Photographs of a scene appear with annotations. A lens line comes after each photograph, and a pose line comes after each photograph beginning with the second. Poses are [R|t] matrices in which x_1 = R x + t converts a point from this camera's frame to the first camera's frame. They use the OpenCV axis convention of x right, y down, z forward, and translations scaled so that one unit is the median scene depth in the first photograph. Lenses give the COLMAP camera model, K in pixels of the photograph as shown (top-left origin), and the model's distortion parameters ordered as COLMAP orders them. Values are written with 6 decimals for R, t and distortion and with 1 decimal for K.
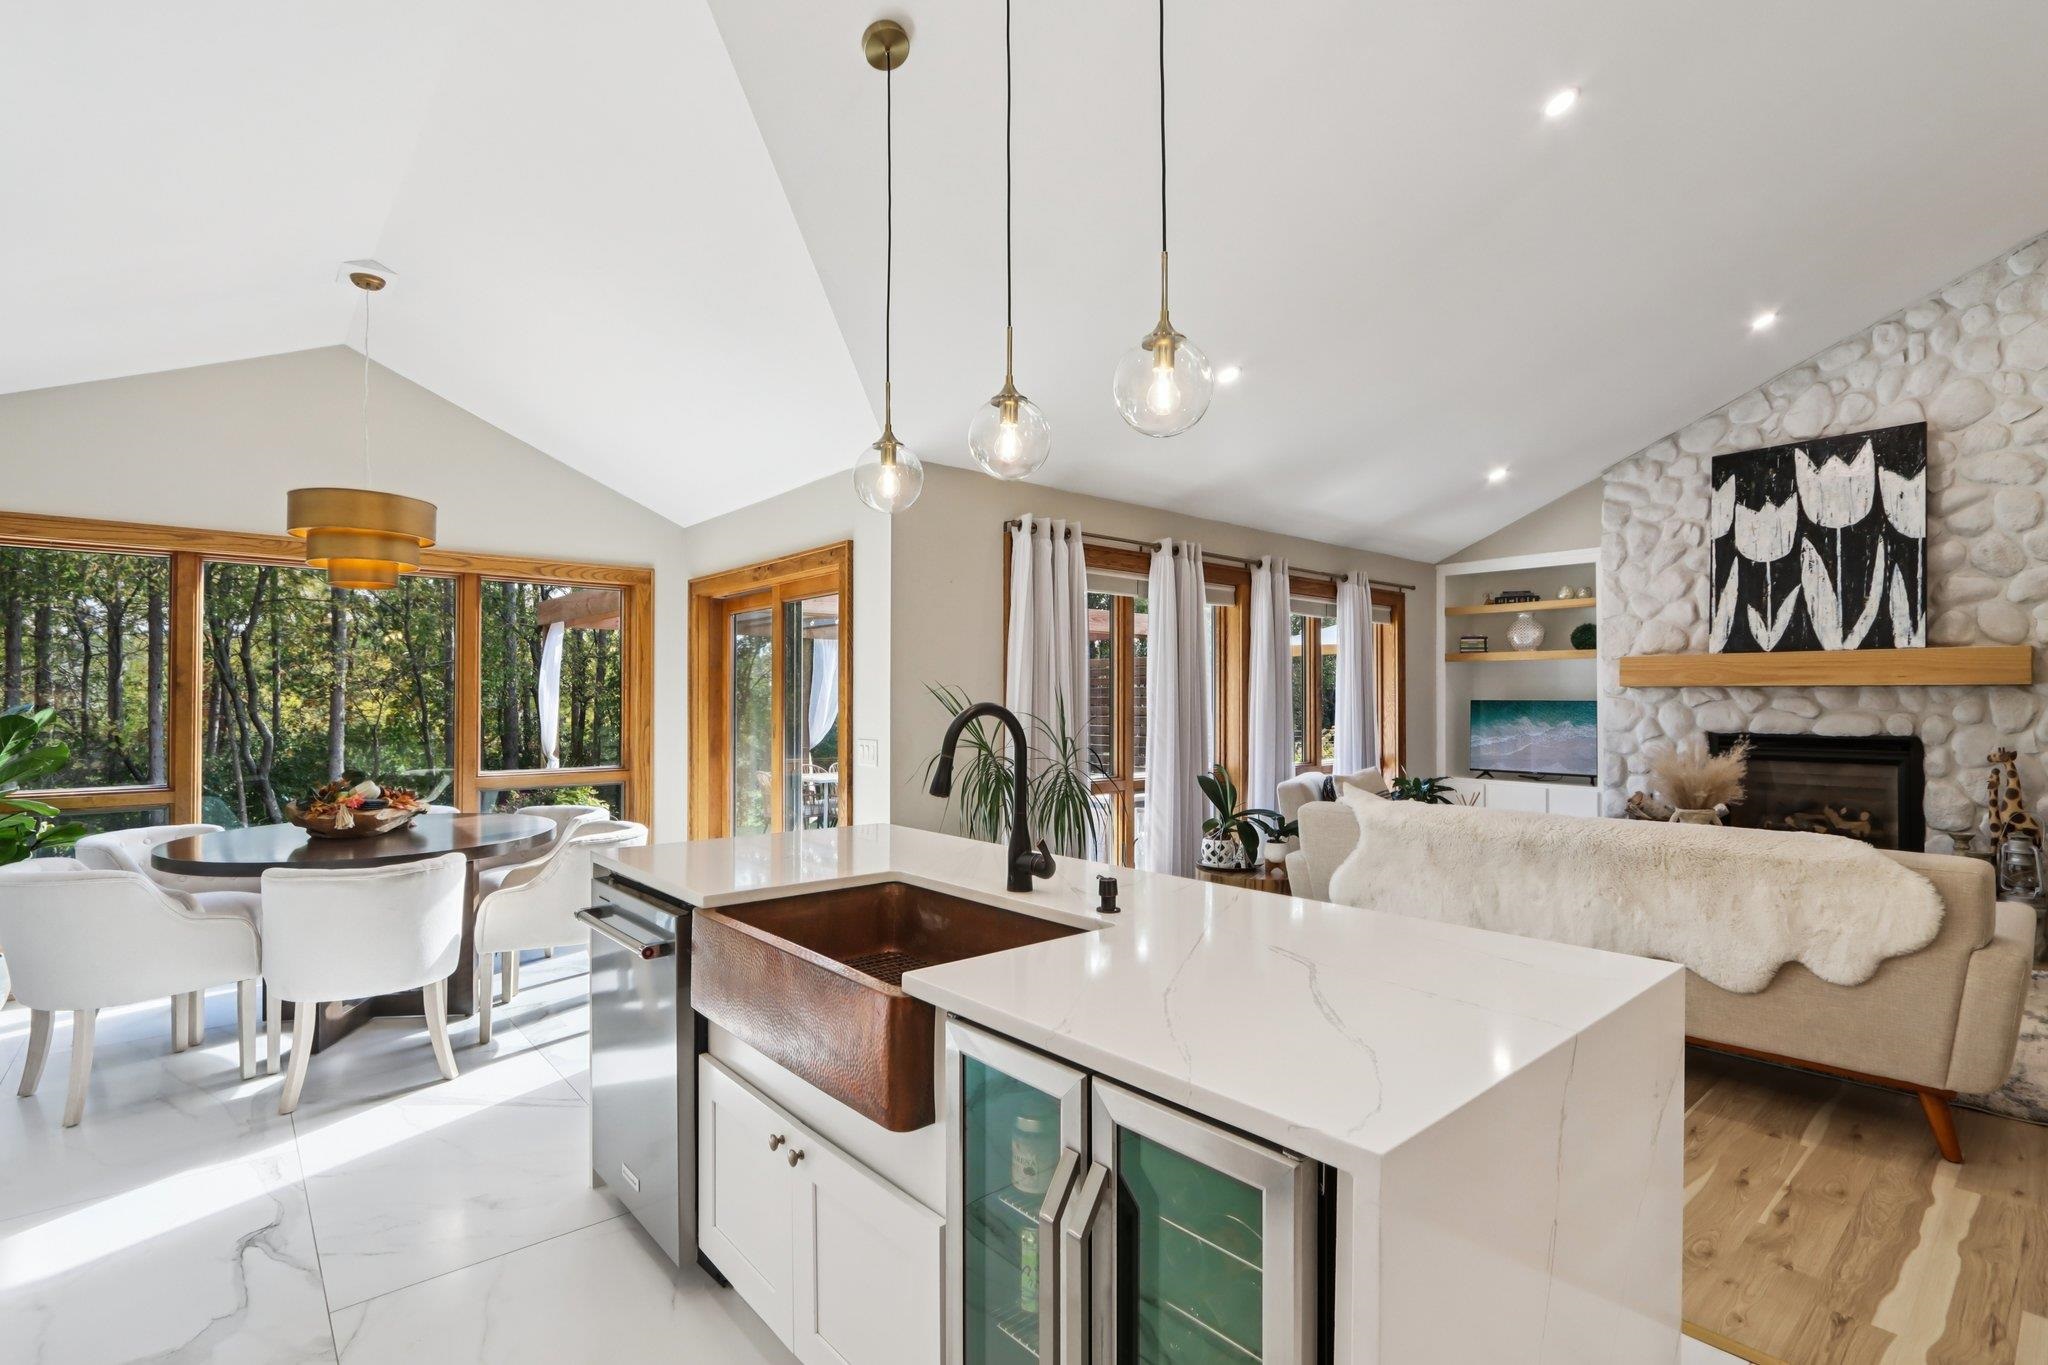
lens RADIAL K [[950.3, 0, 1024.7], [0, 950.3, 689.9], [0, 0, 1]] dist [-0.022079, 0.004672]
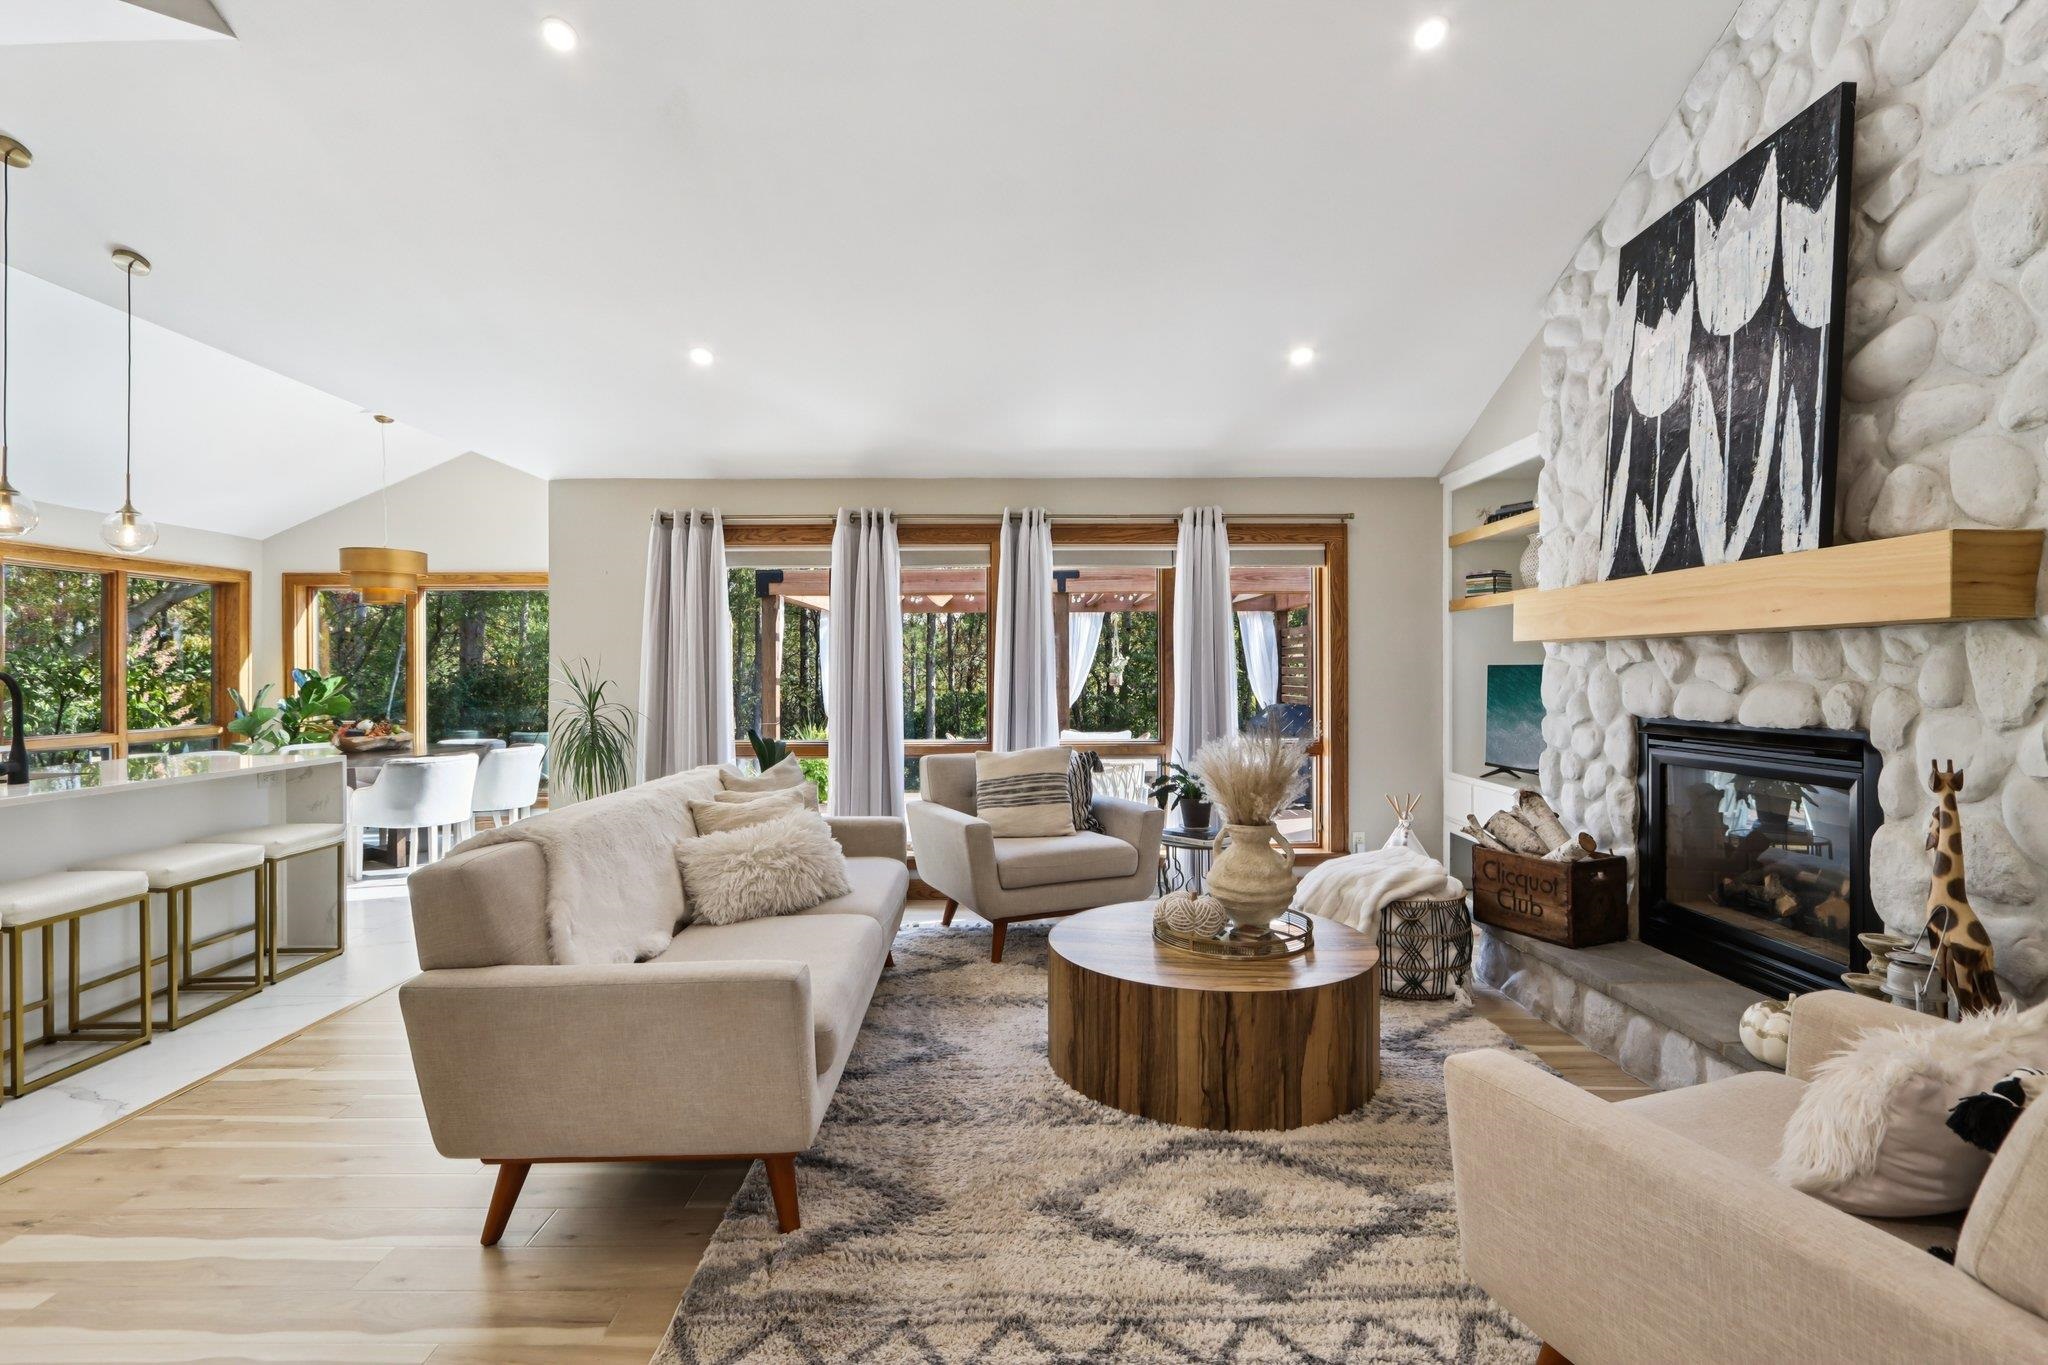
lens RADIAL K [[950.3, 0, 1044.2], [0, 950.3, 678.4], [0, 0, 1]] dist [-0.022079, 0.004672]
pose [[0.768805, 0.000006, -0.639483, 0.960907], [0.010733, 0.999859, 0.012912, 0.011563], [0.639393, -0.016790, 0.768697, 0.359367]]
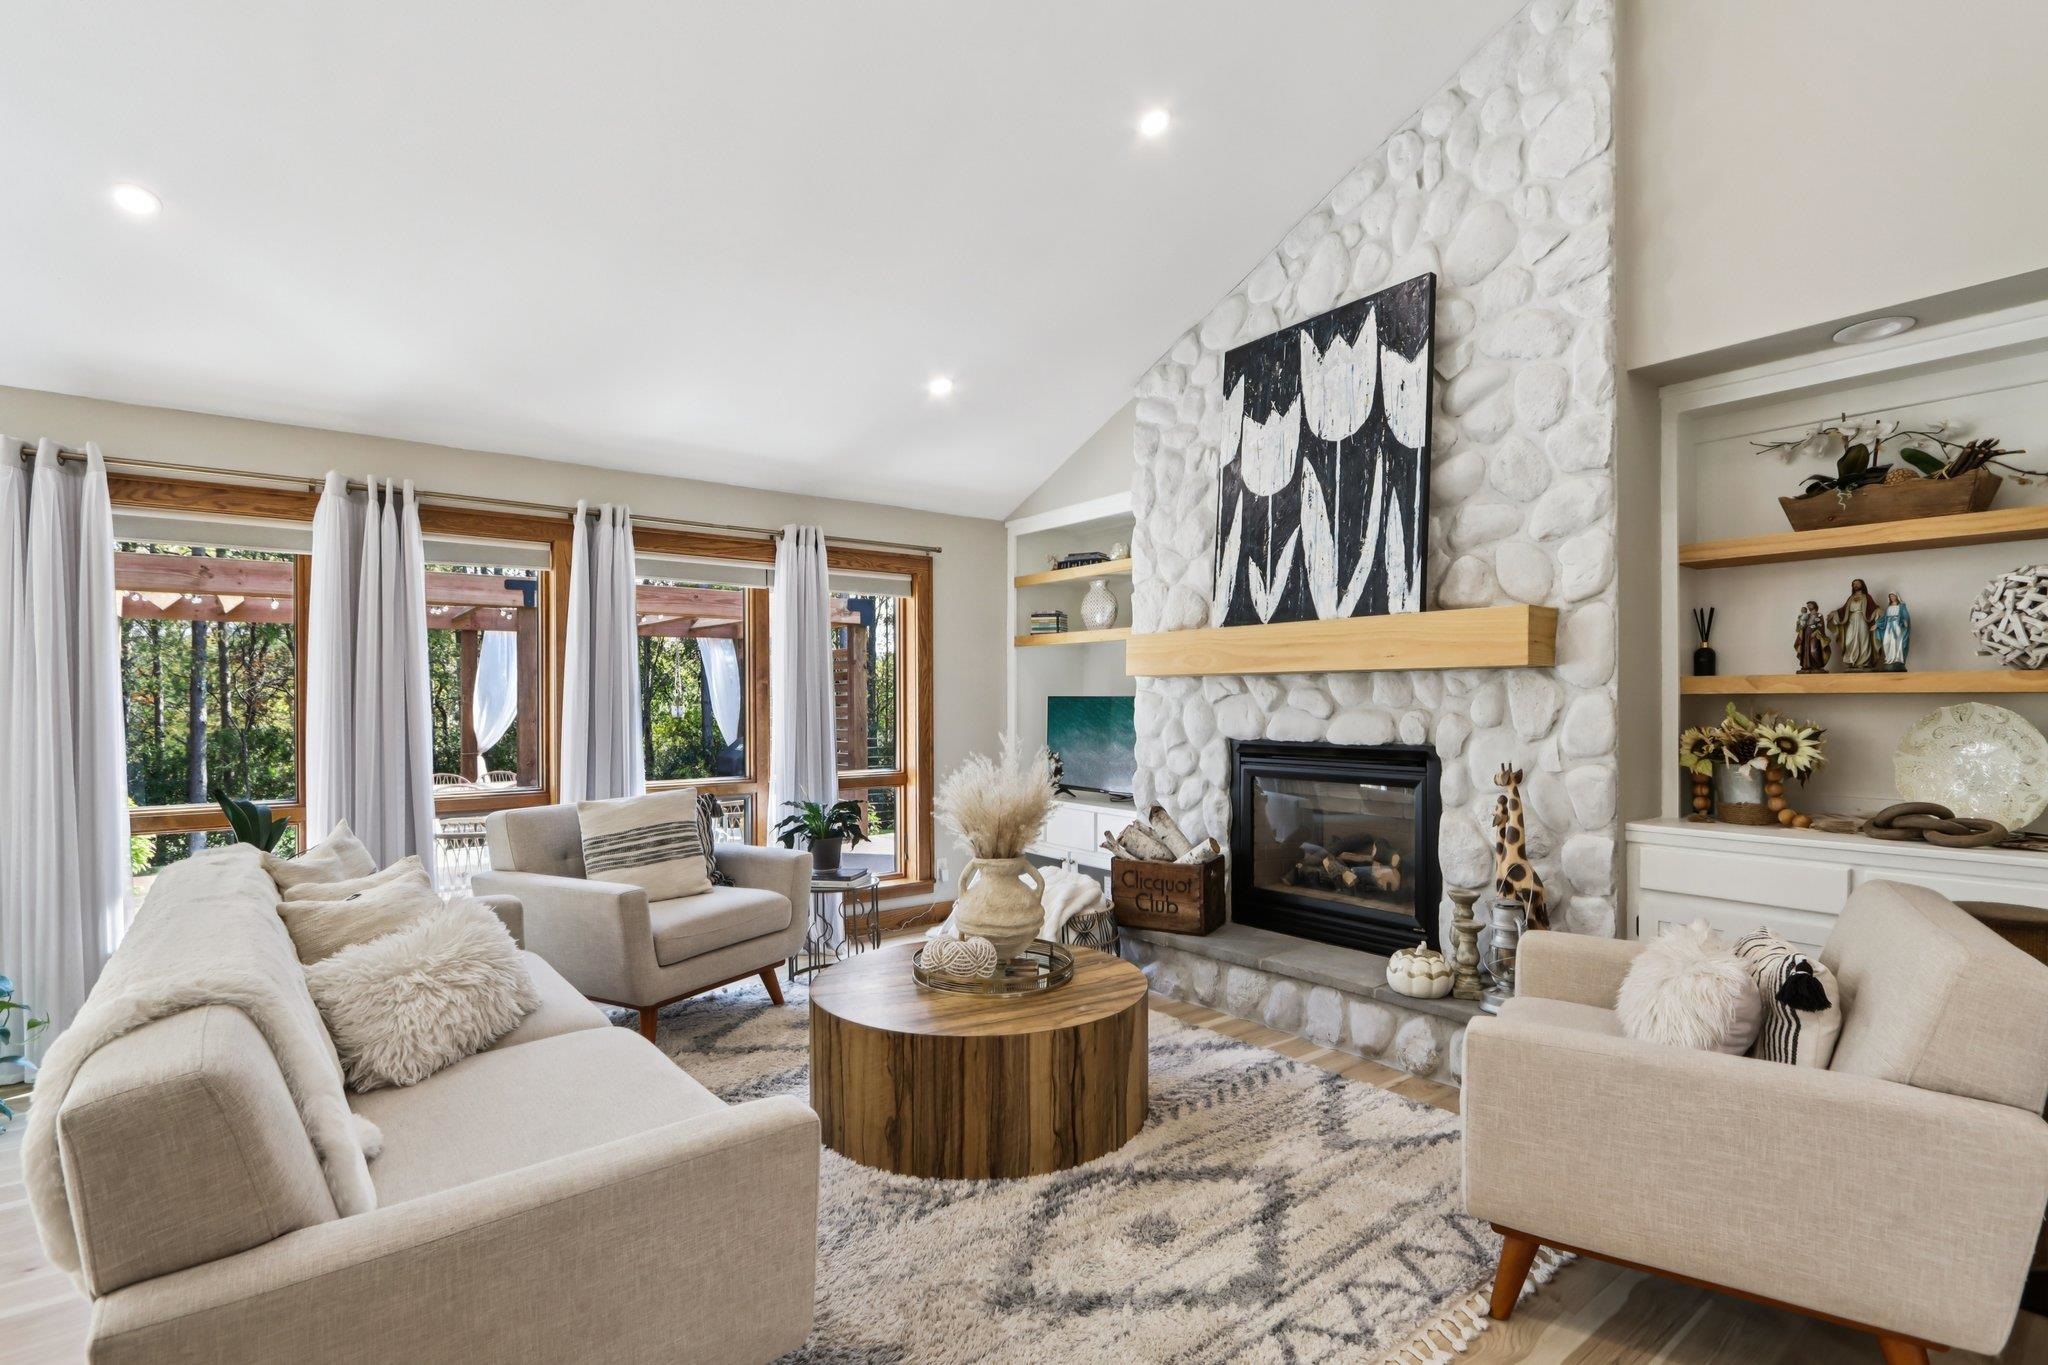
lens RADIAL K [[950.3, 0, 1041.5], [0, 950.3, 713.0], [0, 0, 1]] dist [-0.022079, 0.004672]
pose [[0.998973, -0.003699, -0.045159, 0.721424], [0.004718, 0.999736, 0.022479, 0.009953], [0.045064, -0.022669, 0.998727, 0.311967]]
